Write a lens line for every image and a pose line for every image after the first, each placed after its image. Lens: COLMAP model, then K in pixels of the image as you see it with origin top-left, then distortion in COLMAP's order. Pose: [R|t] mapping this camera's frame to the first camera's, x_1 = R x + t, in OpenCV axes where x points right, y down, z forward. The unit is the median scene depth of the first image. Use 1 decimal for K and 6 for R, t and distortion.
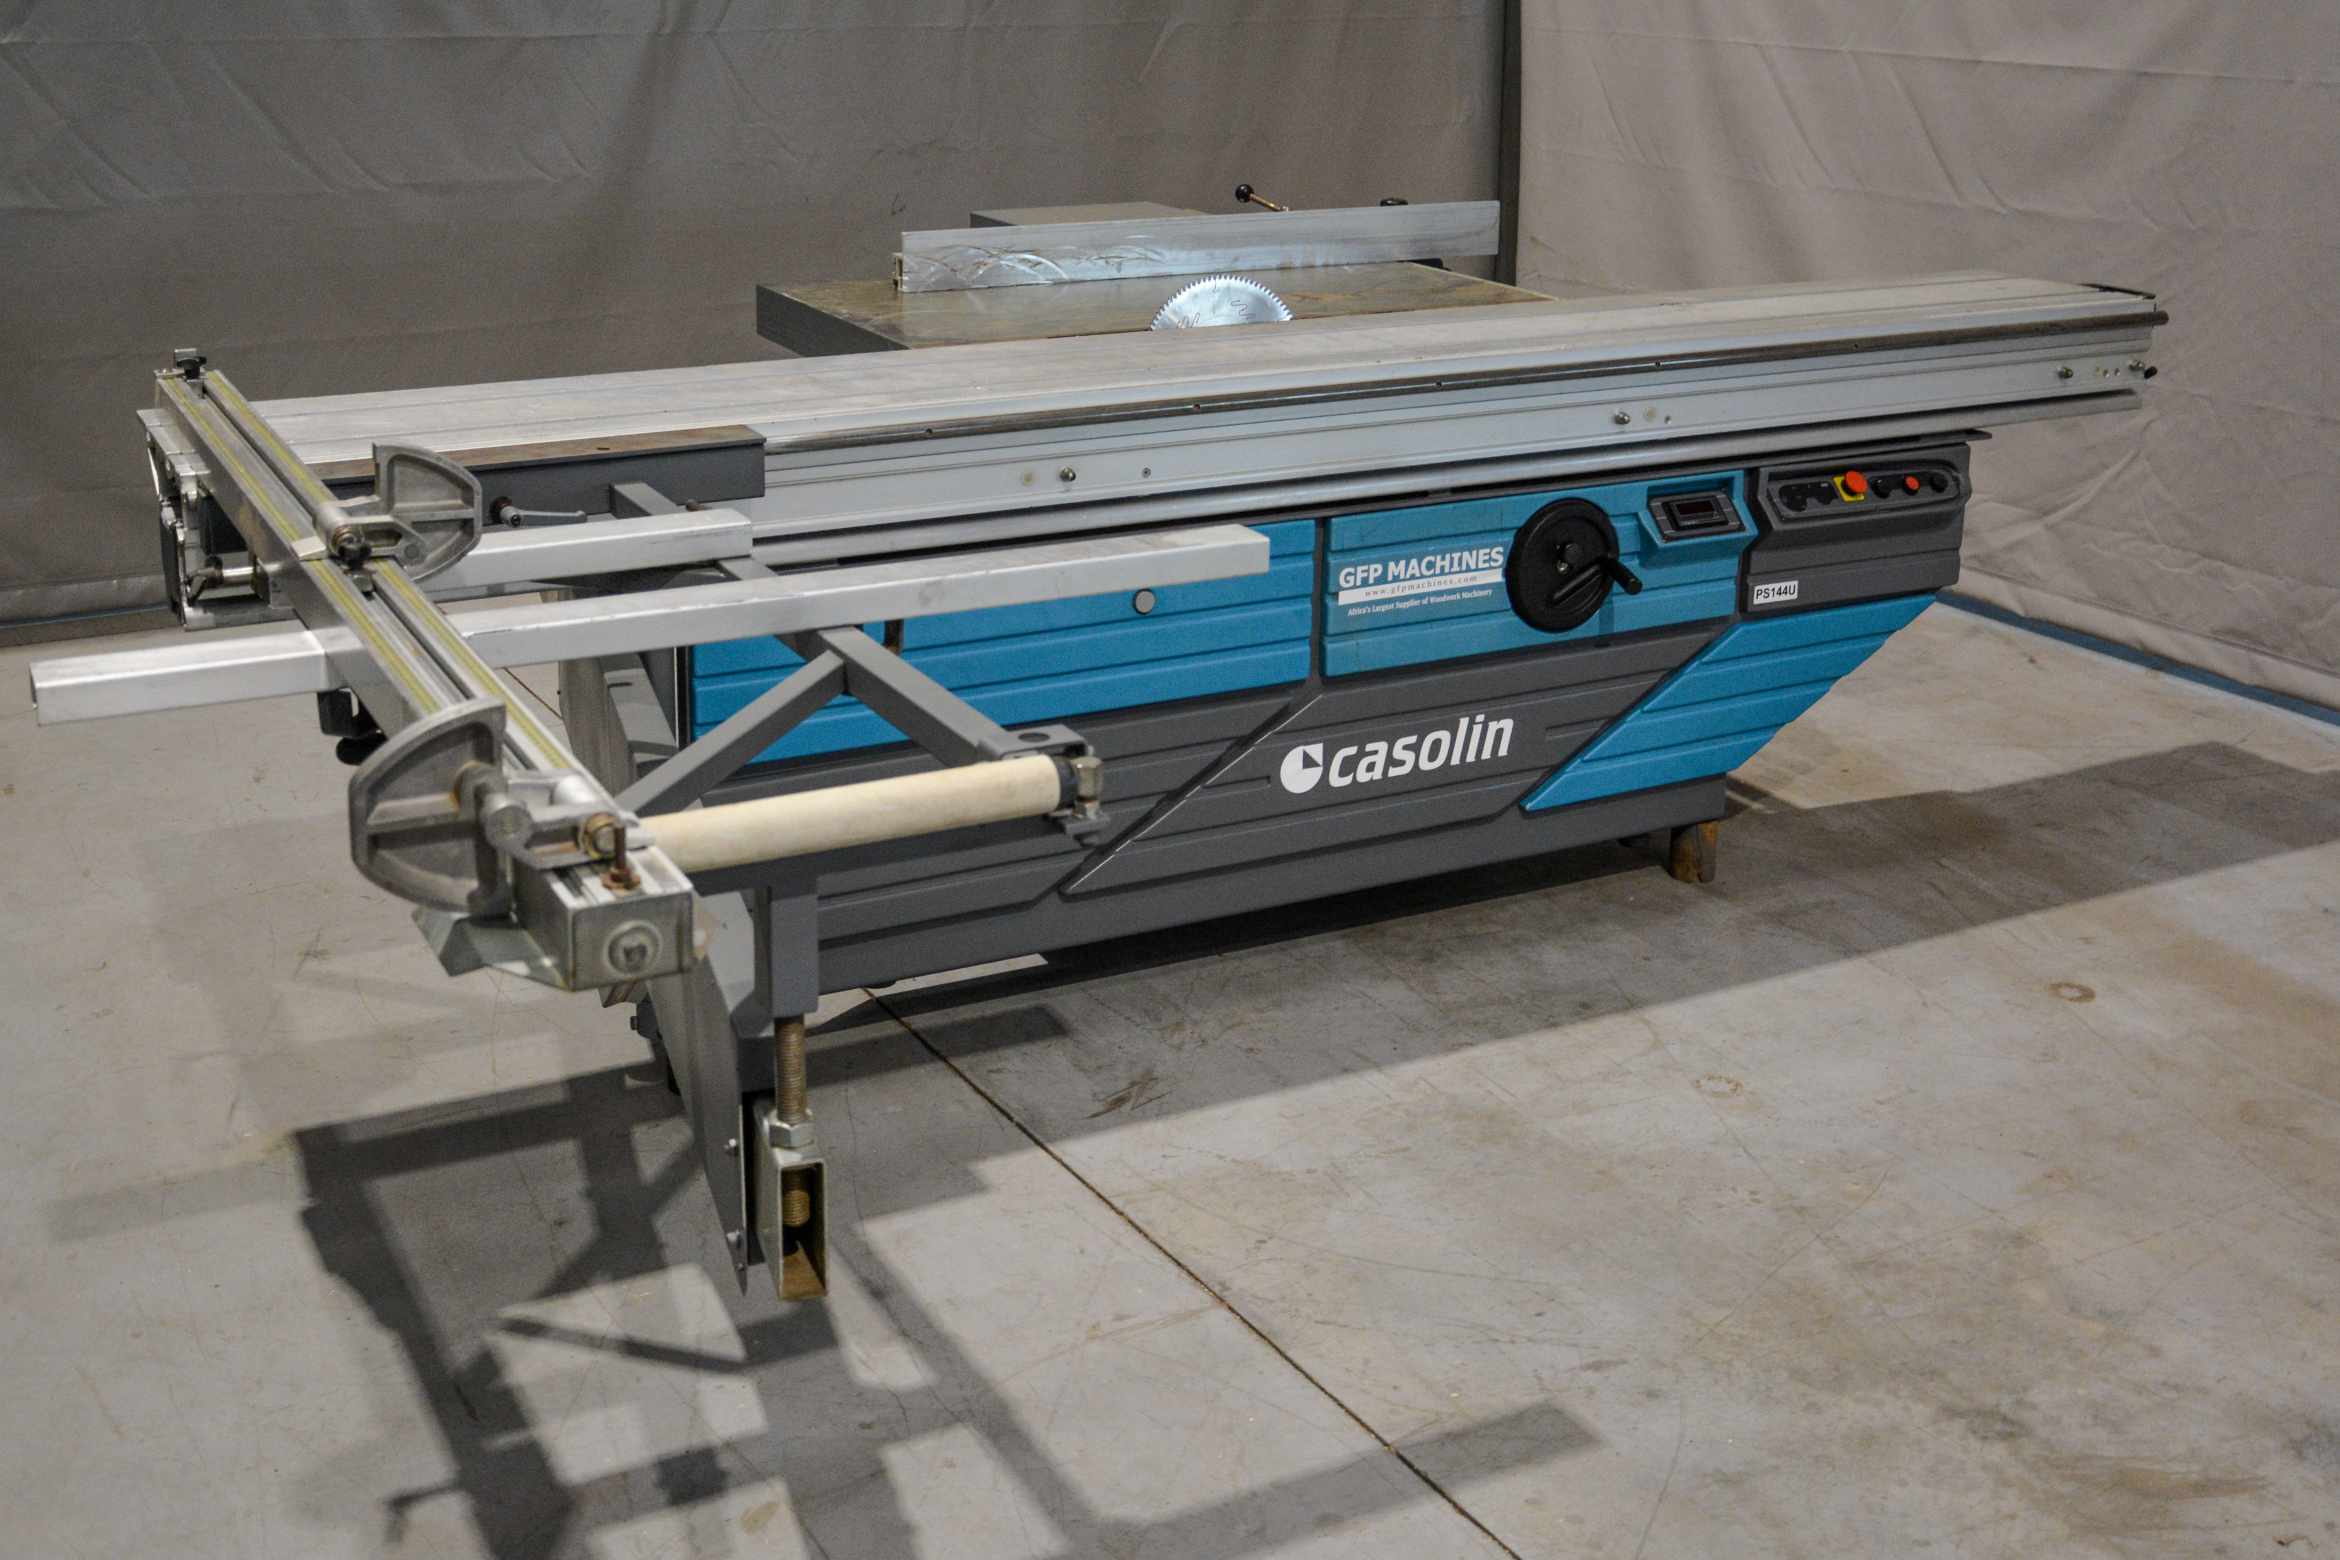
lens RADIAL K [[2585.5, 0, 1161.6], [0, 2585.5, 504.2], [0, 0, 1]] dist [-0.014294, 0.001781]
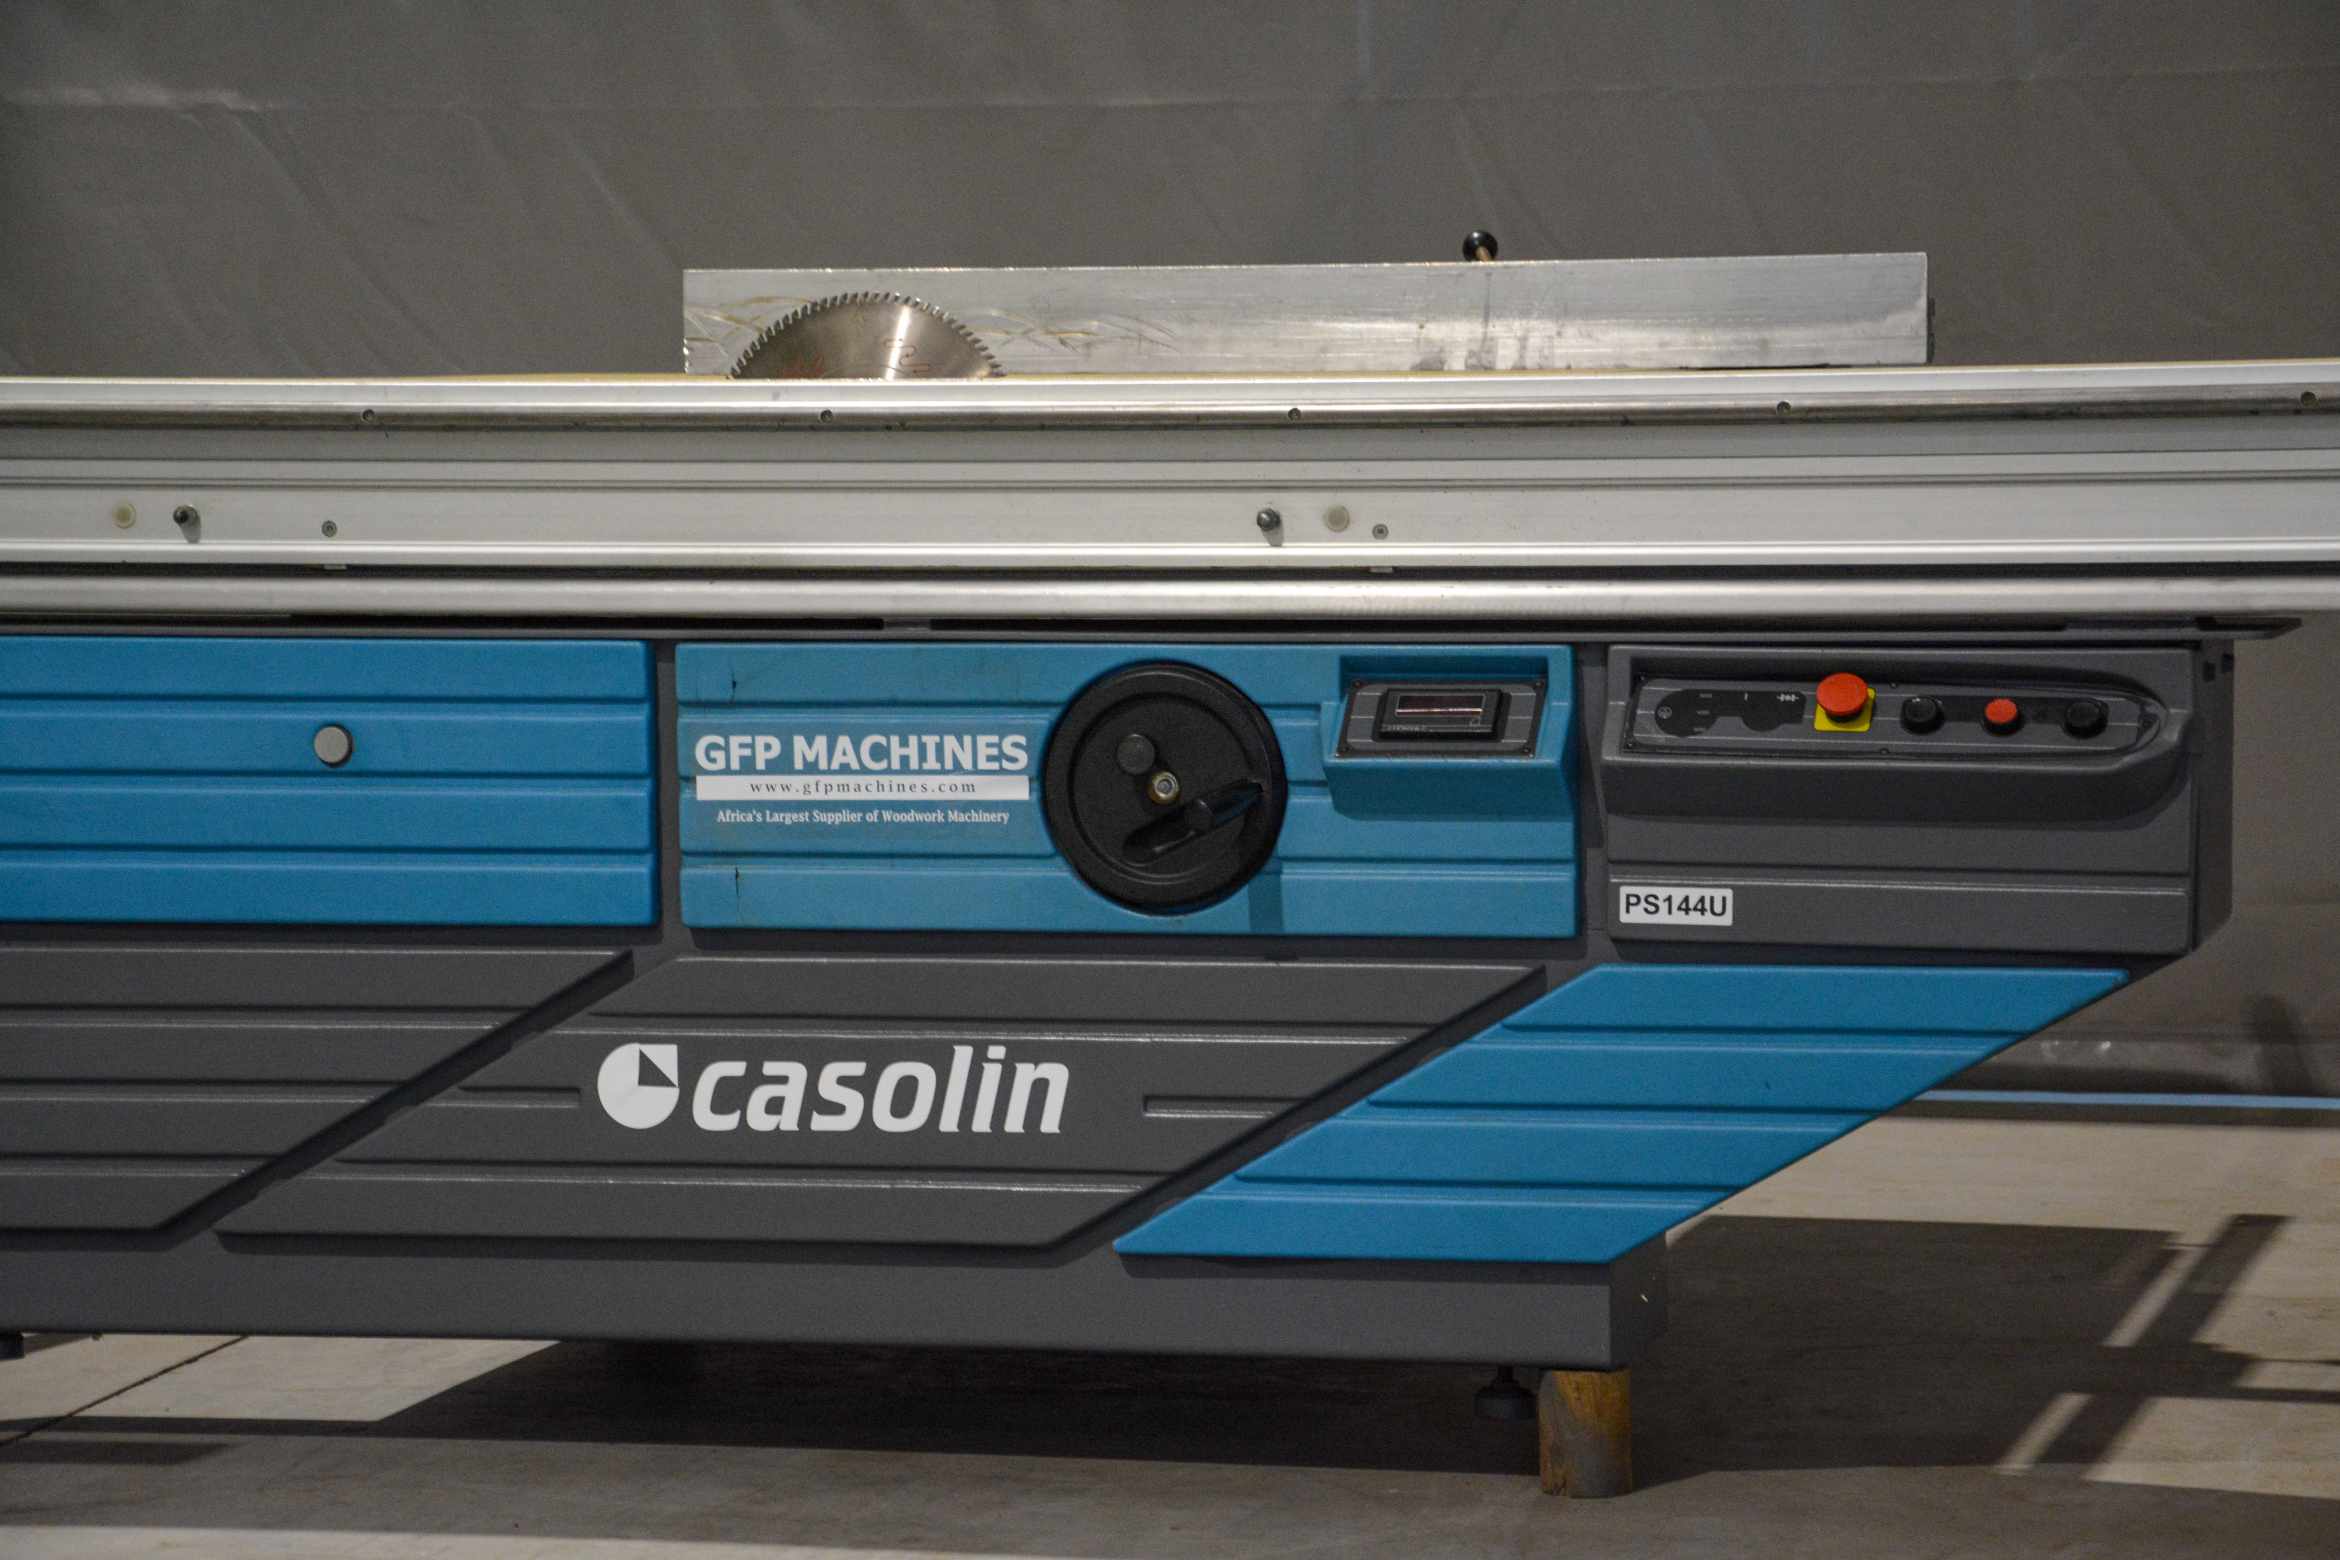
lens RADIAL K [[6719.7, 0, 1169.6], [0, 6719.7, 814.5], [0, 0, 1]] dist [0.753766, 0.888176]
pose [[0.729475, 0.027171, -0.683468, 1.177561], [-0.137827, 0.984554, -0.107964, 0.190614], [0.669978, 0.172958, 0.721952, -0.020912]]
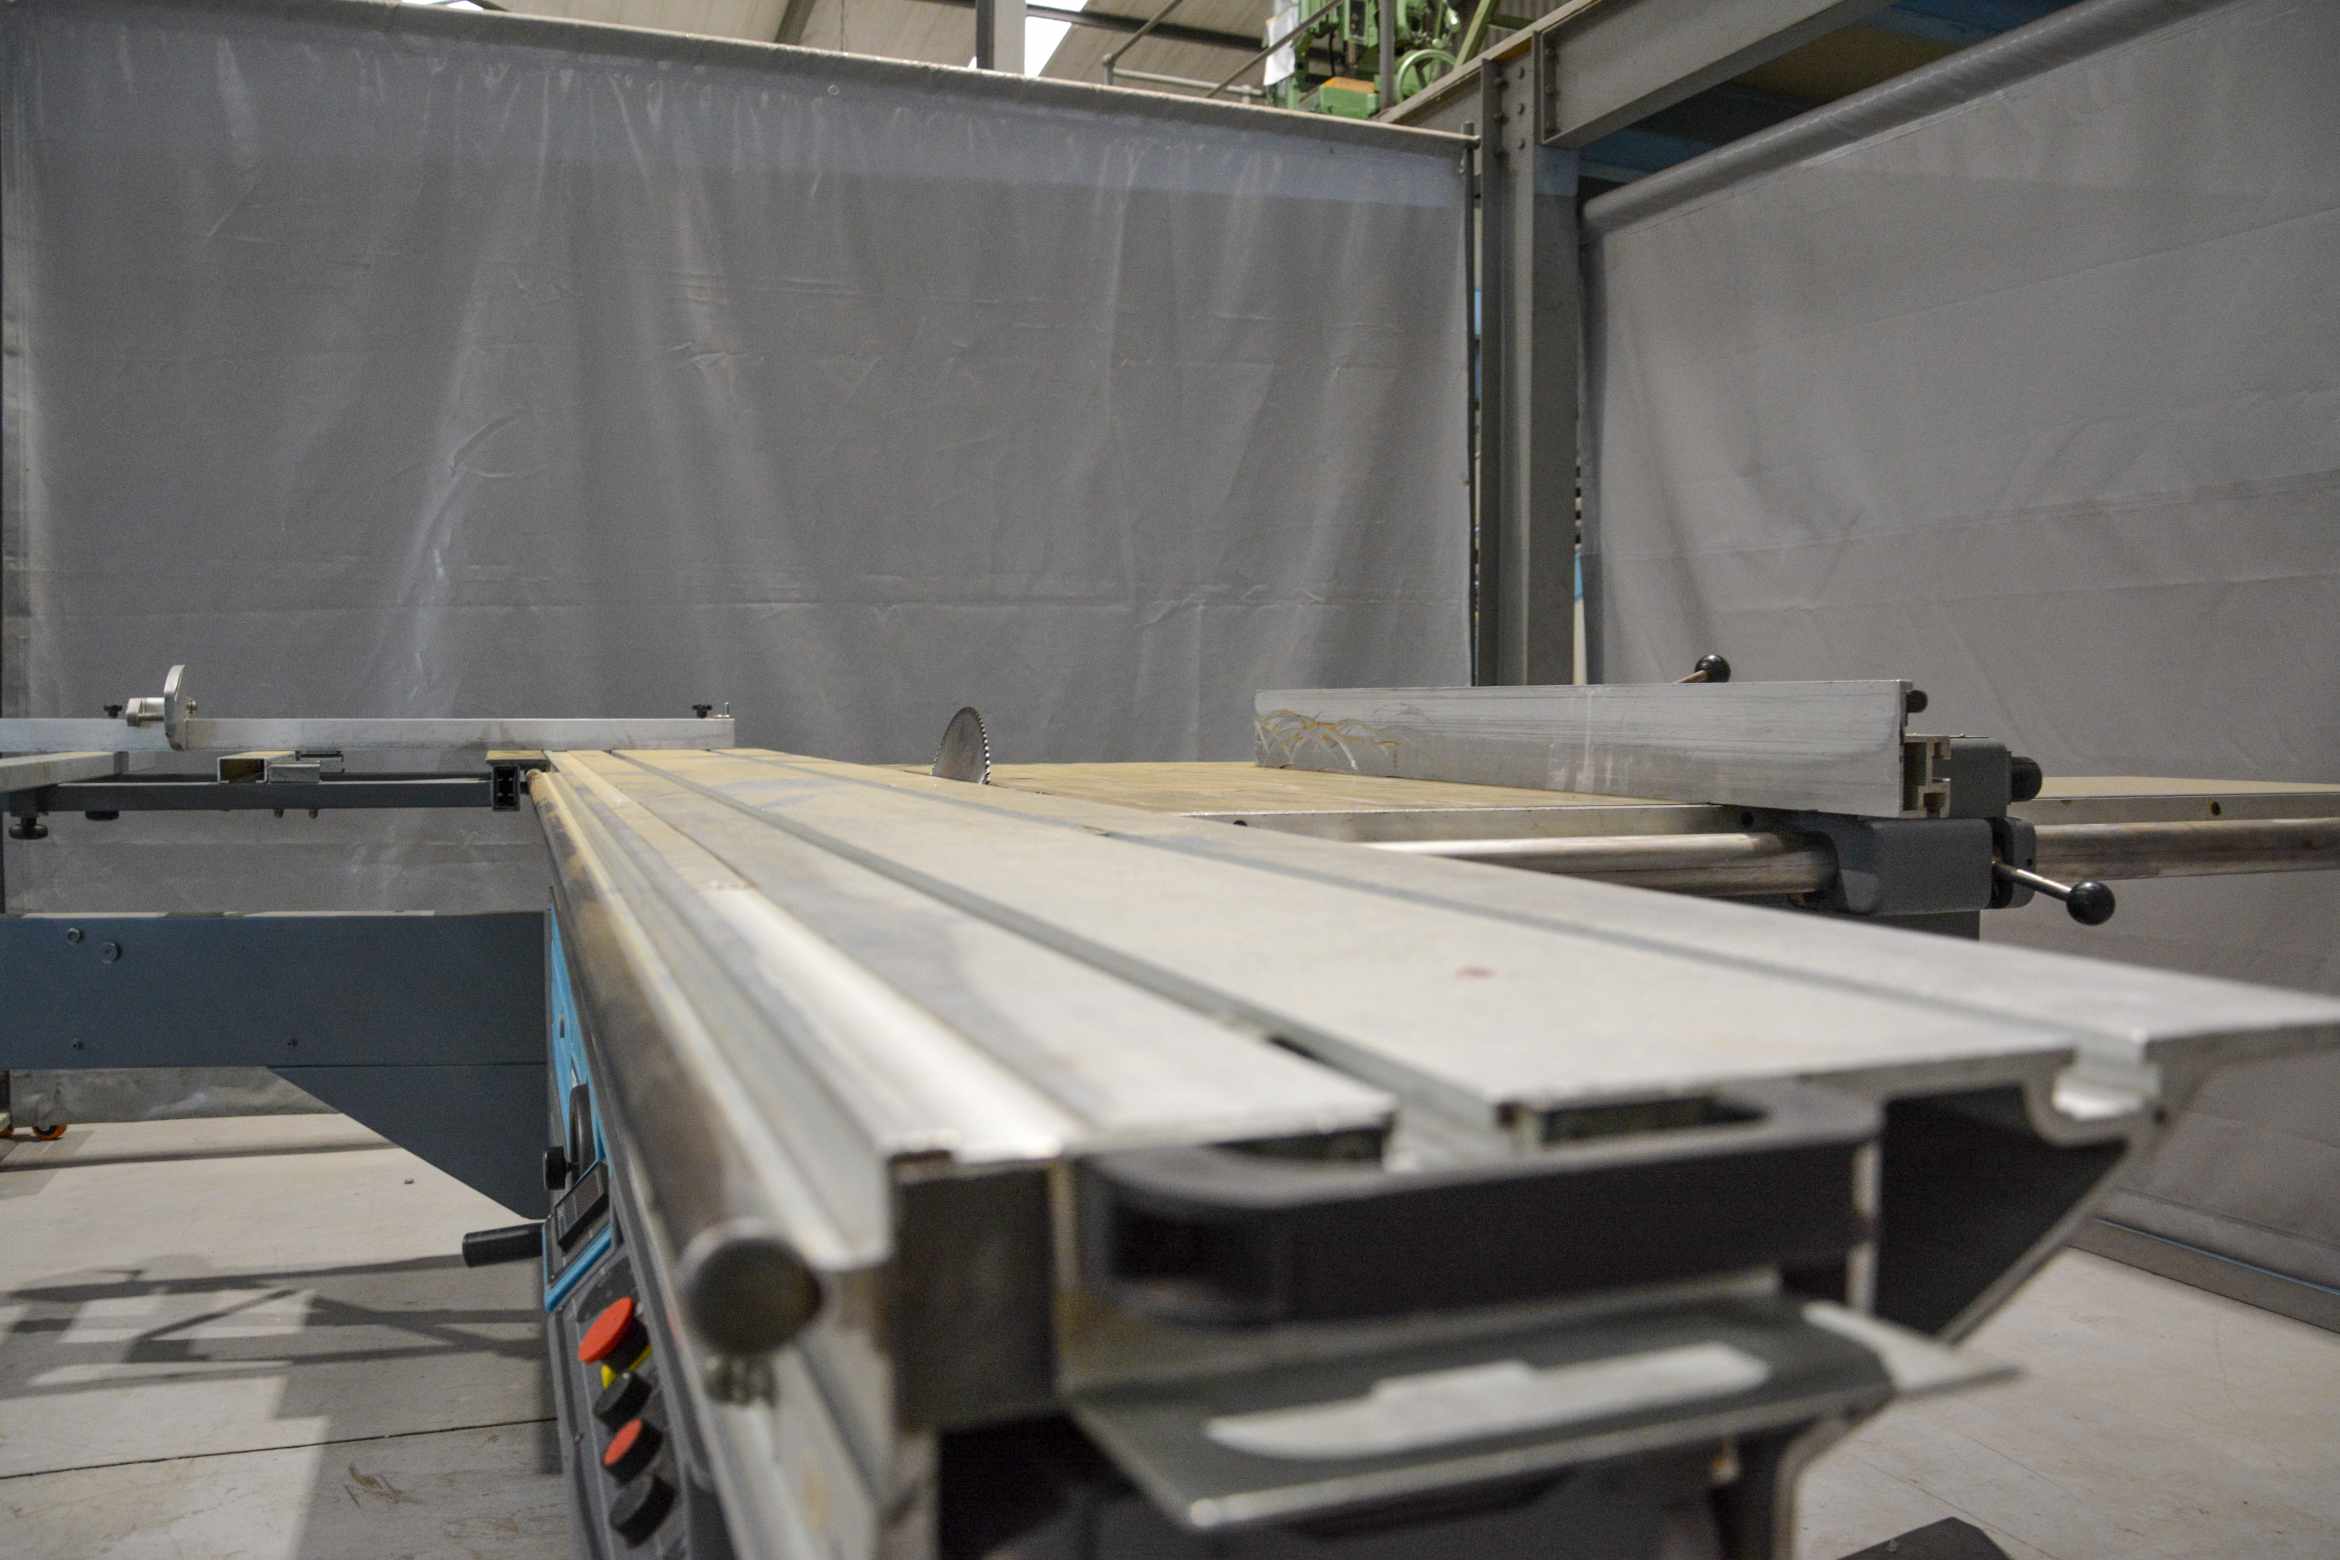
lens RADIAL K [[1849.4, 0, 1170.0], [0, 1849.4, 780.0], [0, 0, 1]] dist [-0.077819, 0.005538]
pose [[-0.151786, 0.023717, -0.988129, 0.544167], [-0.234985, 0.970183, 0.059382, -0.121575], [0.960074, 0.241209, -0.141687, 1.207596]]
